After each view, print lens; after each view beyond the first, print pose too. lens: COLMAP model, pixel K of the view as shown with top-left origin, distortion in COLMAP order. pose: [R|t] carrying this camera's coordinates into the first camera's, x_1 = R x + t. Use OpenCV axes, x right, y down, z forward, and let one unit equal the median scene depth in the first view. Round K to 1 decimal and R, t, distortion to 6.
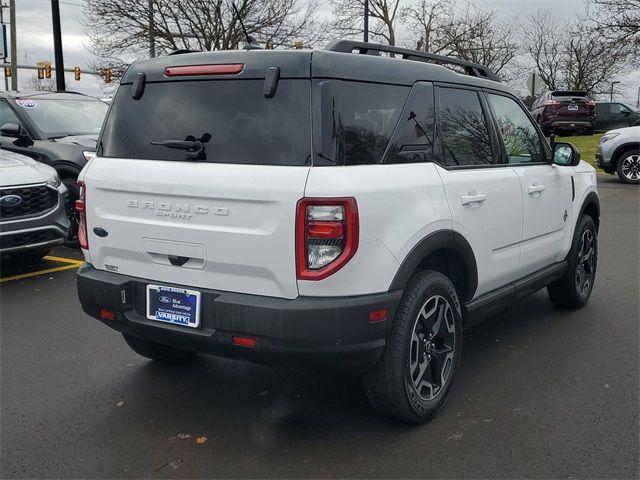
lens RADIAL K [[704.3, 0, 336.4], [0, 704.3, 242.8], [0, 0, 1]] dist [0.105161, -0.347170]
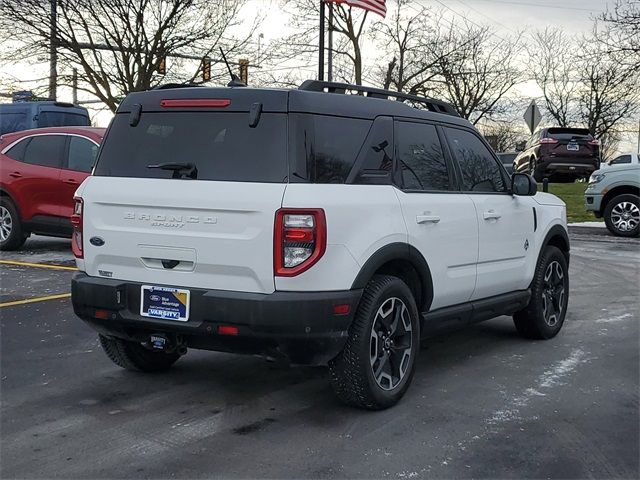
lens RADIAL K [[1361.7, 0, 364.4], [0, 1361.7, 240.0], [0, 0, 1]] dist [-0.632193, 5.029357]
pose [[0.996784, 0.017900, 0.078117, -0.067760], [-0.008447, 0.992773, -0.119706, 0.211380], [-0.079695, 0.118662, 0.989731, -1.033065]]
